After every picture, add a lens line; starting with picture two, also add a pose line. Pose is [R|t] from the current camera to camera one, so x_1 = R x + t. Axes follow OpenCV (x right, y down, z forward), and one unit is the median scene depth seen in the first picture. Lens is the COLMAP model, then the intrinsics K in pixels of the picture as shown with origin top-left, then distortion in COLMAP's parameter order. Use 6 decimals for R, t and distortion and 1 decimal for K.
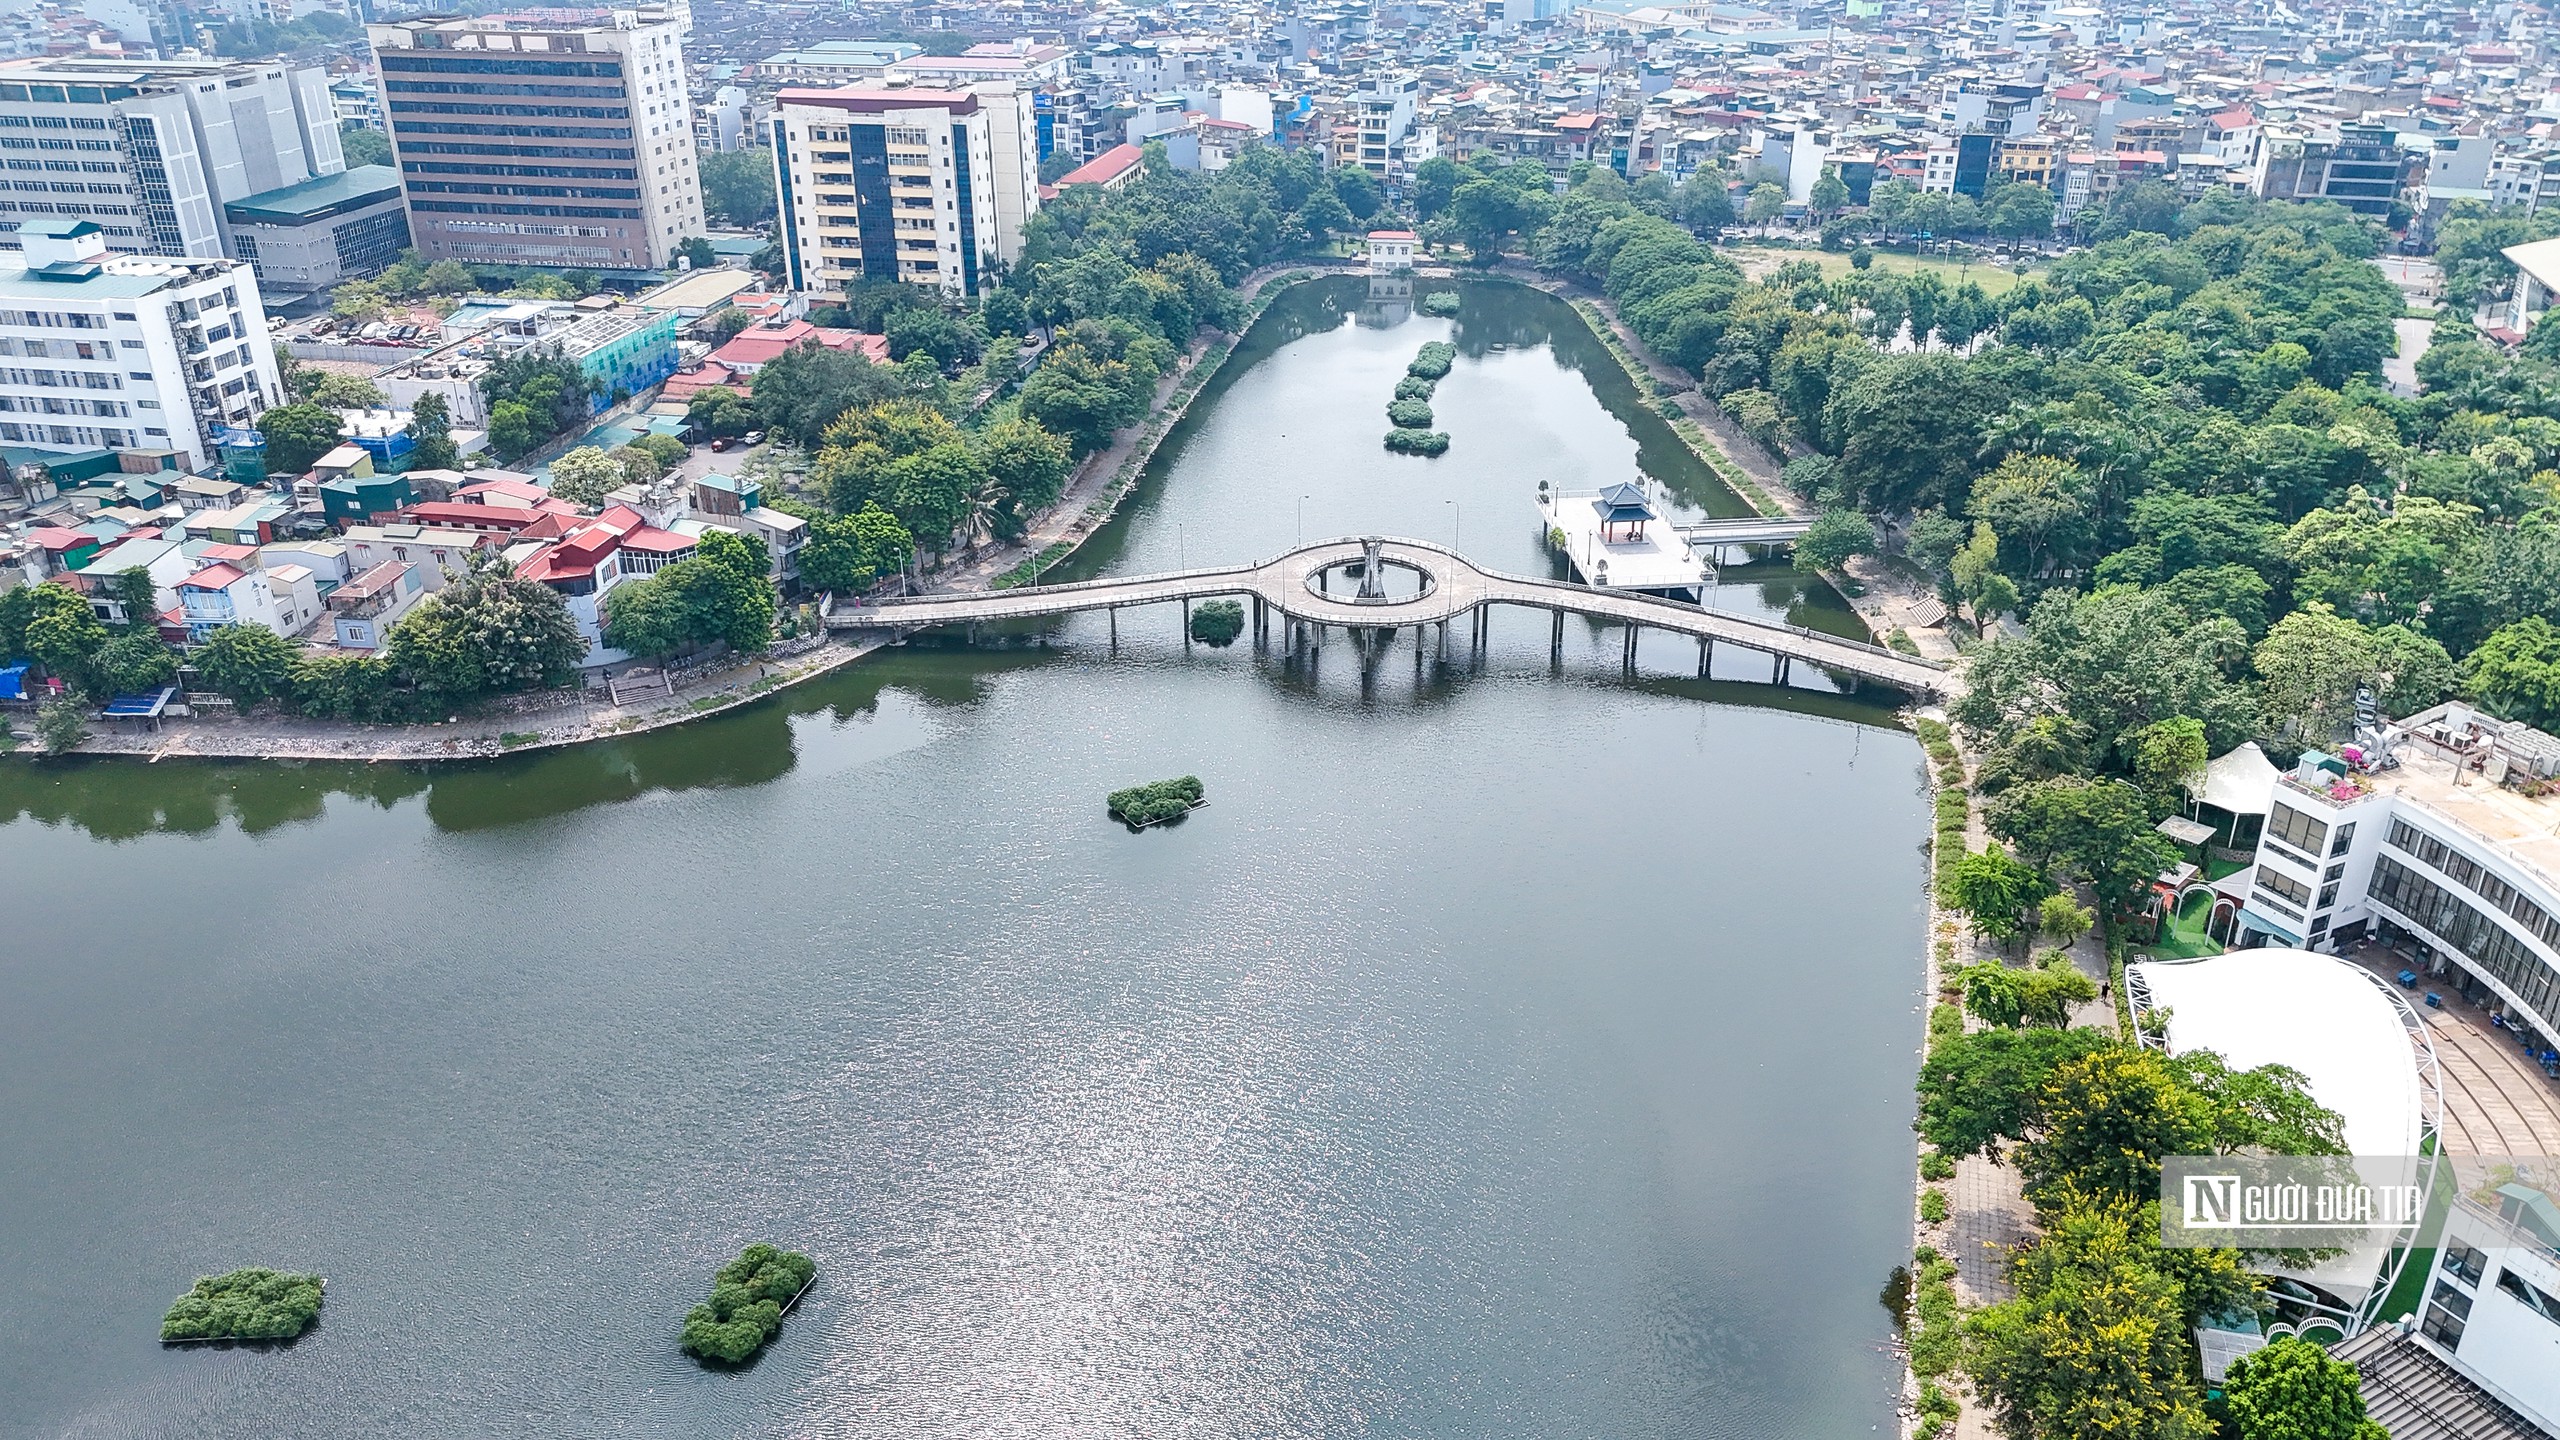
lens RADIAL K [[1899.4, 0, 1271.8], [0, 1899.4, 722.3], [0, 0, 1]] dist [0.065875, -0.065119]
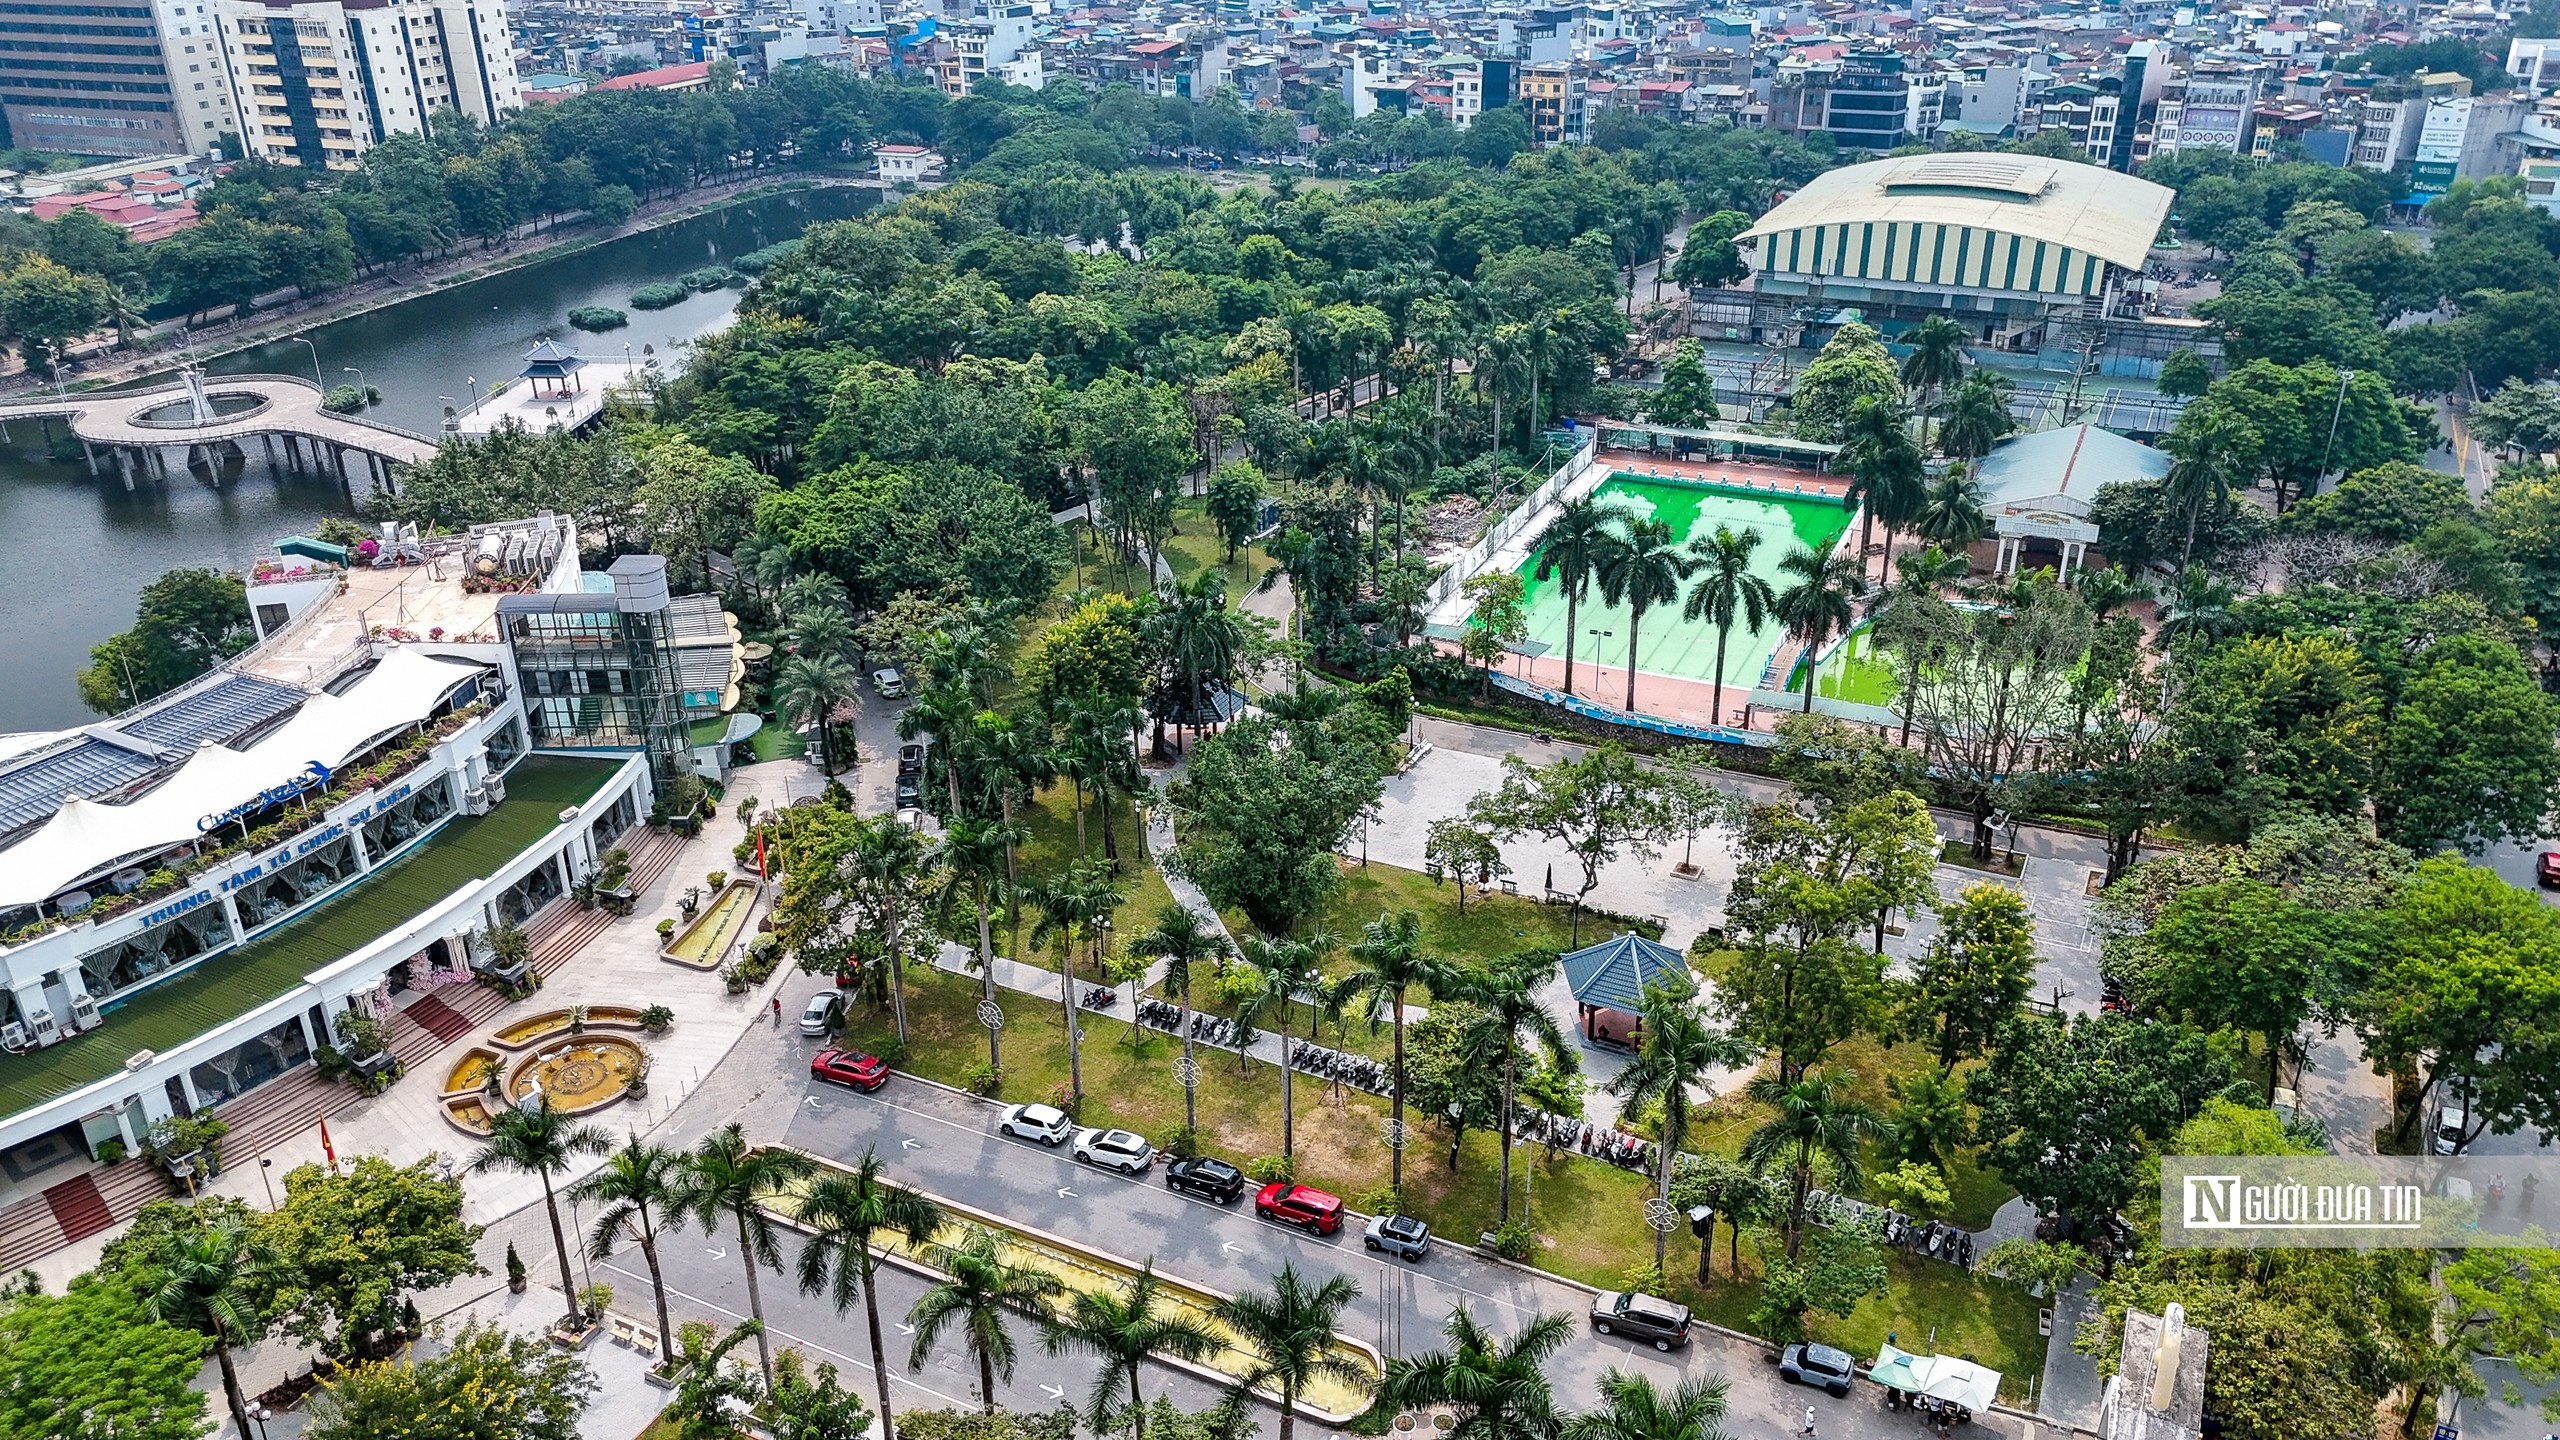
lens RADIAL K [[1905.9, 0, 1268.4], [0, 1905.9, 712.5], [0, 0, 1]] dist [0.072013, -0.067806]
pose [[0.980927, 0.070275, -0.181230, 0.542603], [-0.070769, 0.997486, 0.003743, 0.029979], [0.181038, 0.009154, 0.983434, 0.040668]]
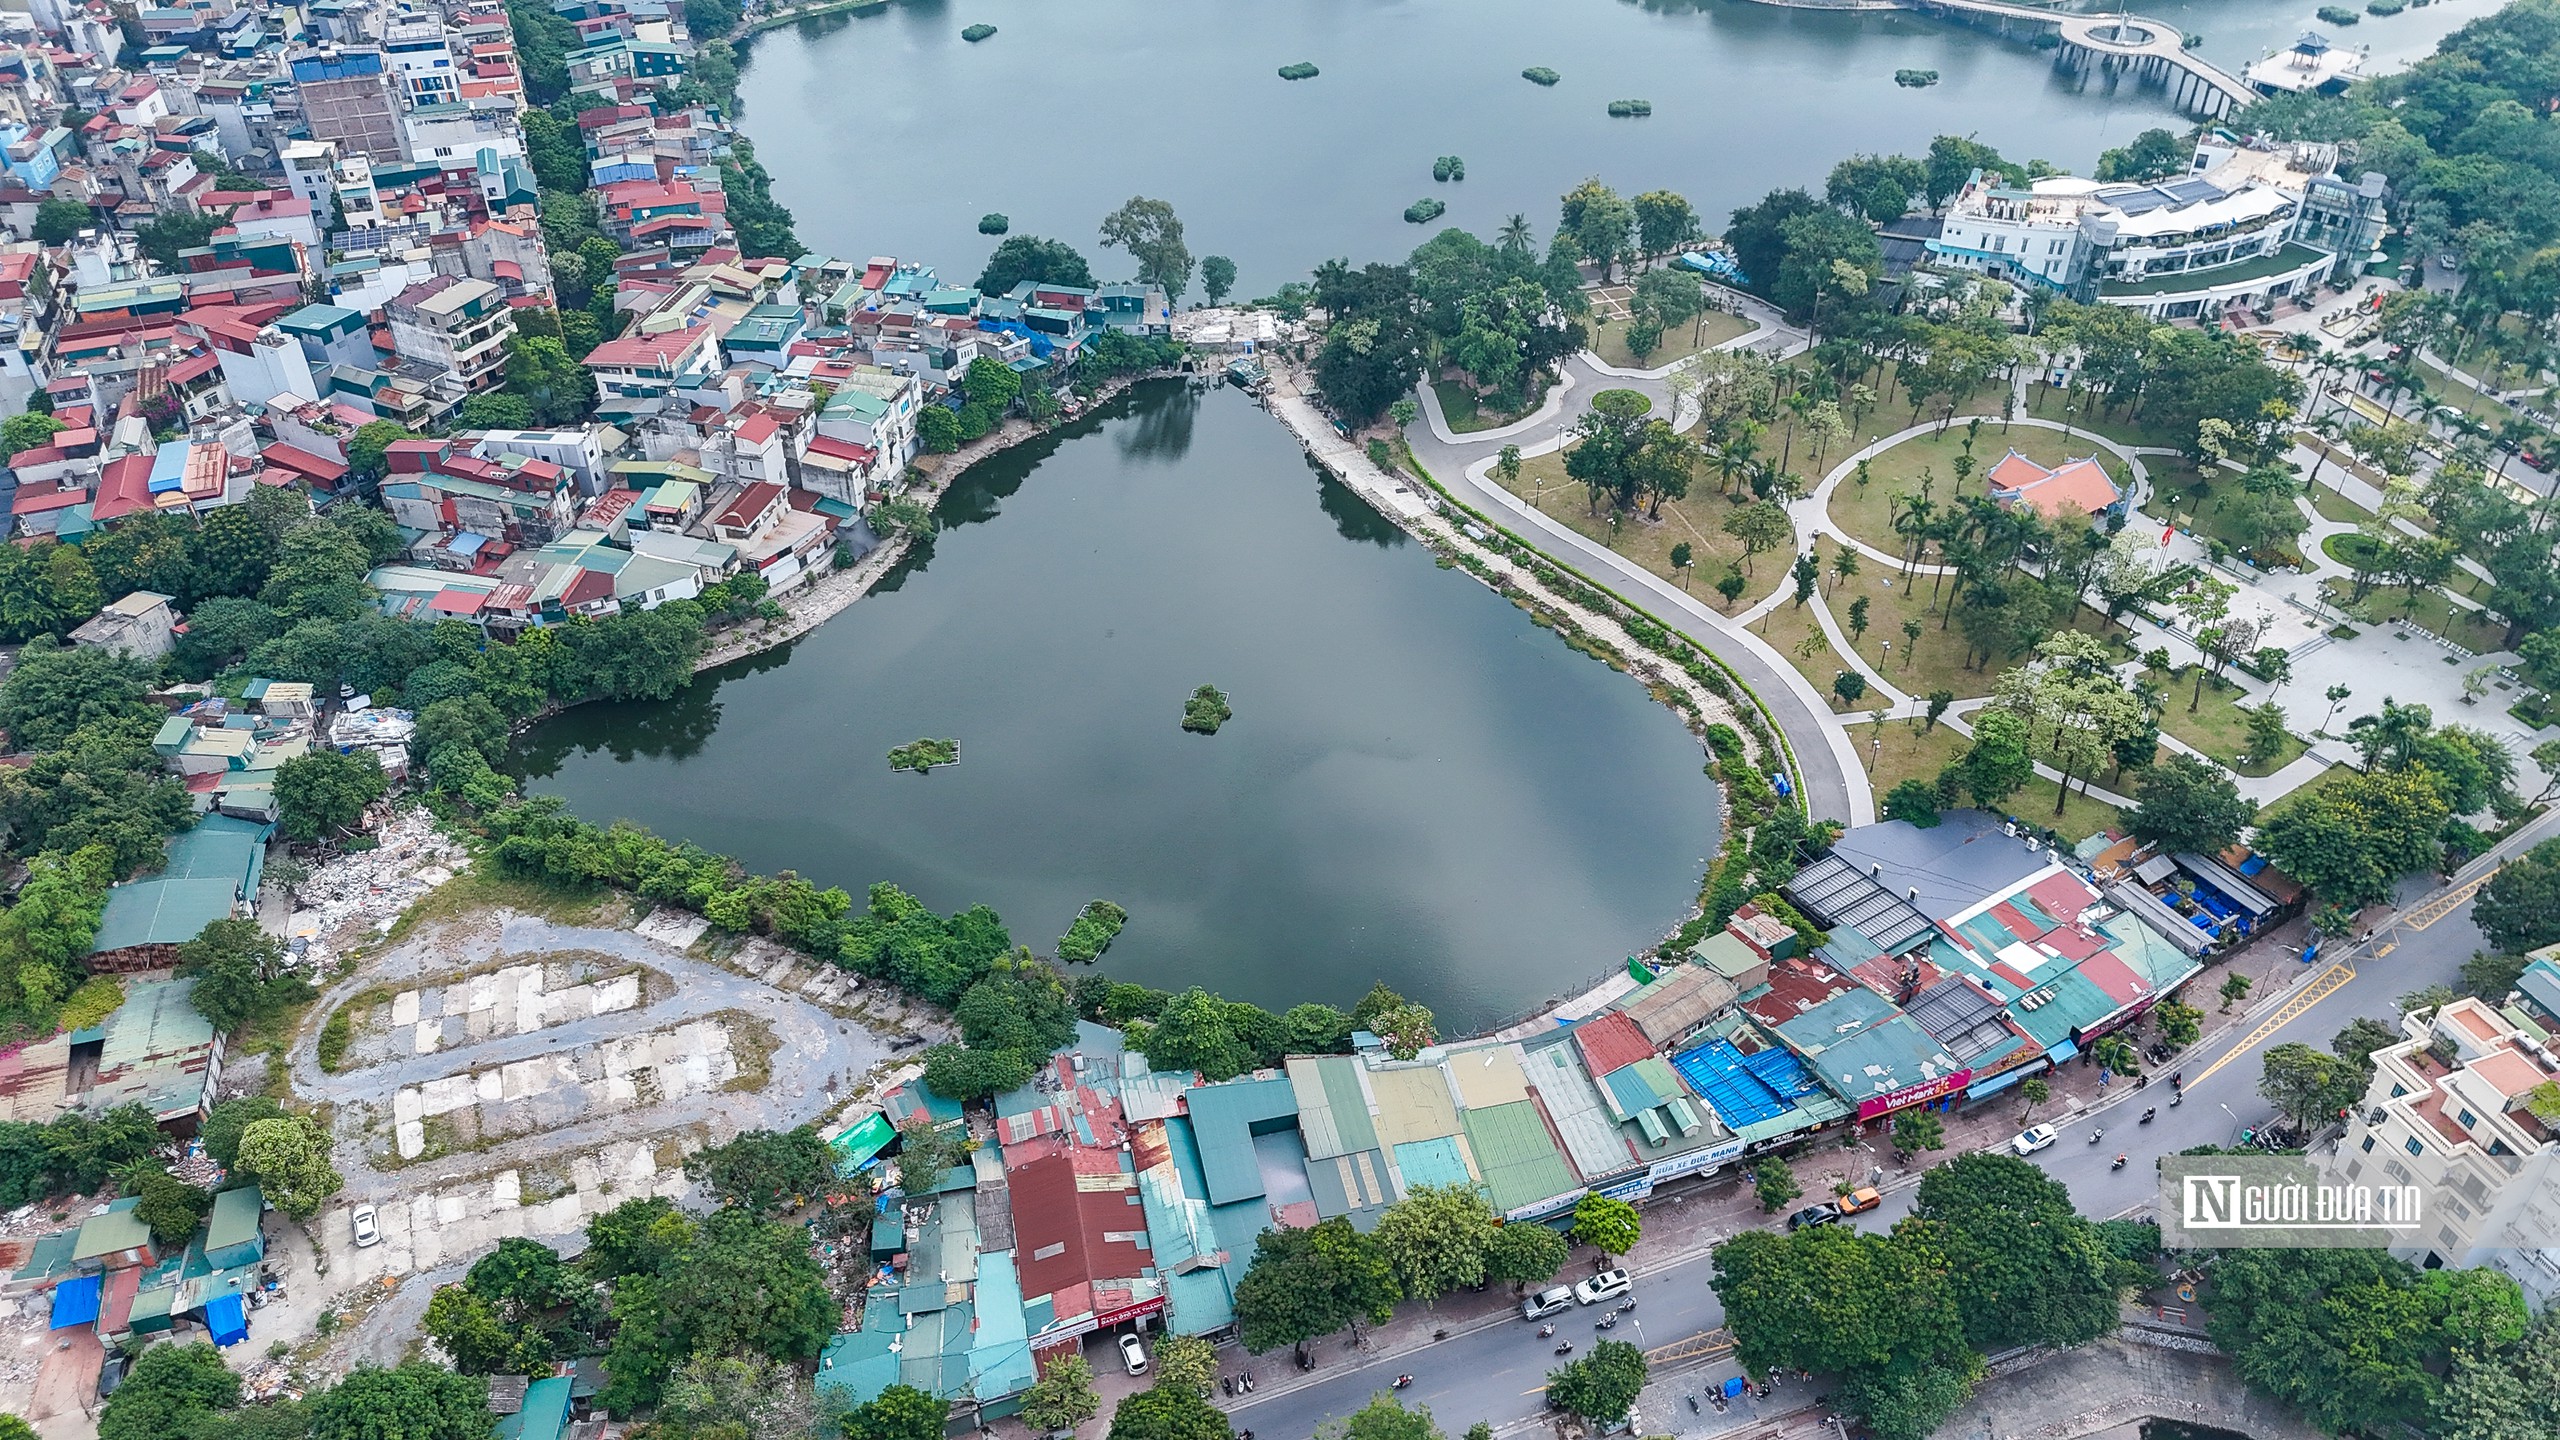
lens RADIAL K [[1899.4, 0, 1271.8], [0, 1899.4, 722.3], [0, 0, 1]] dist [0.065875, -0.065119]
pose [[0.582865, 0.490124, -0.648110, 0.787134], [-0.345378, 0.871405, 0.348379, 0.104205], [0.735515, 0.020785, 0.677189, -0.668807]]
